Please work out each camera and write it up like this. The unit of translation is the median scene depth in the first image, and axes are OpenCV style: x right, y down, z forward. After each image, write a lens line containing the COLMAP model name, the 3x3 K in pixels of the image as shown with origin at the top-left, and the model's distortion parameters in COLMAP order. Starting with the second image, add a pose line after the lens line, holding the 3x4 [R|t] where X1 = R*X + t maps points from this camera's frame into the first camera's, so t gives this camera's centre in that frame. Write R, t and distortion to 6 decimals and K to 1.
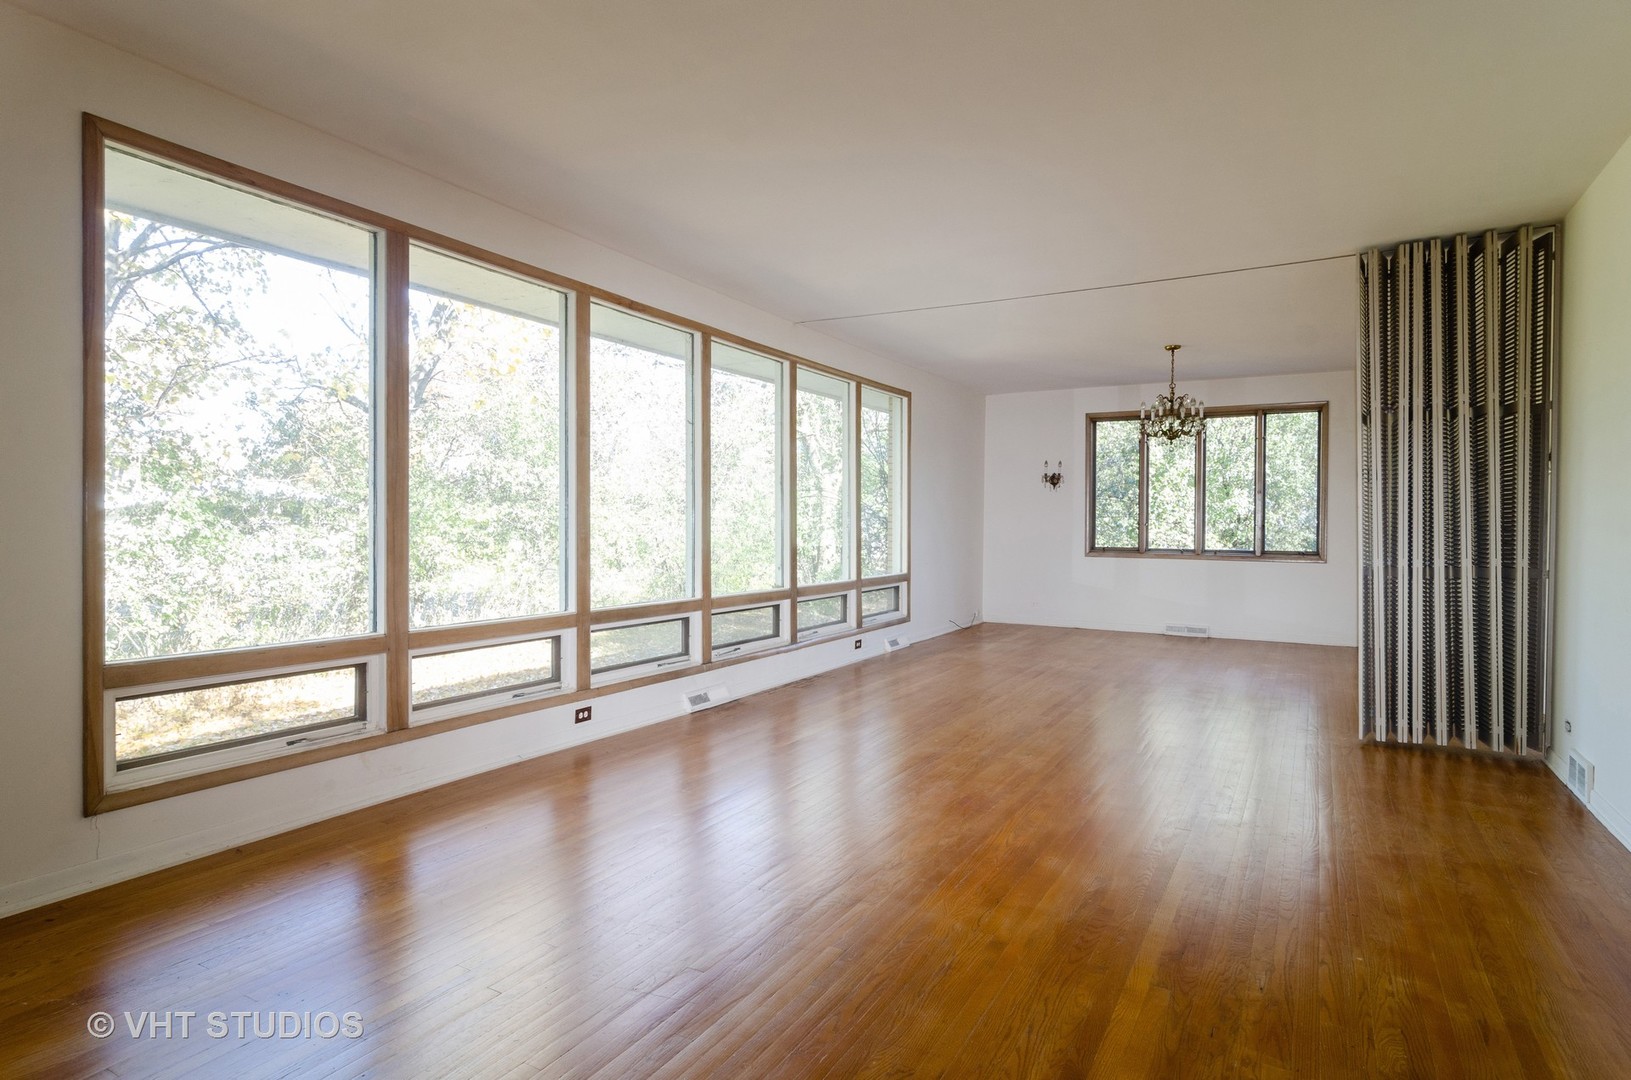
lens RADIAL K [[872.6, 0, 815.5], [0, 872.6, 540.0], [0, 0, 1]] dist [0.000807, 0.000307]
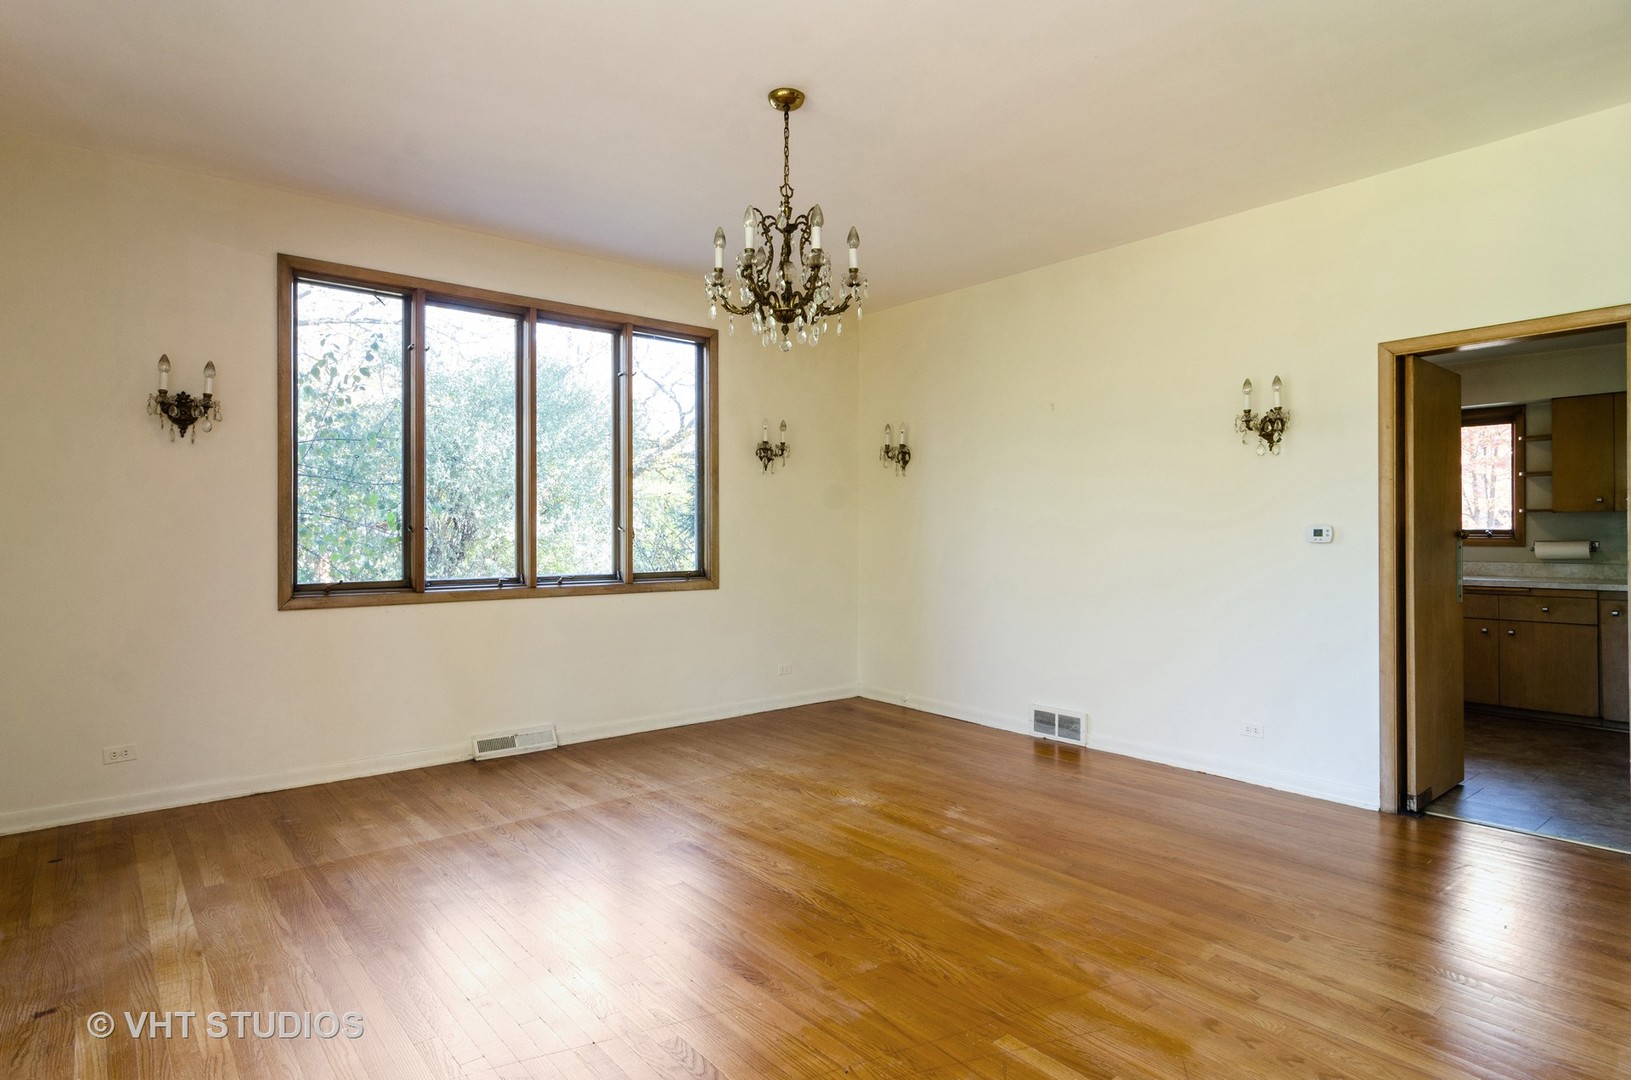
lens RADIAL K [[872.6, 0, 815.5], [0, 872.6, 540.0], [0, 0, 1]] dist [0.000807, 0.000307]
pose [[0.309548, -0.007502, 0.950854, 0.005876], [0.036882, 0.999311, -0.004123, -0.002958], [-0.950168, 0.036345, 0.309611, 0.710807]]
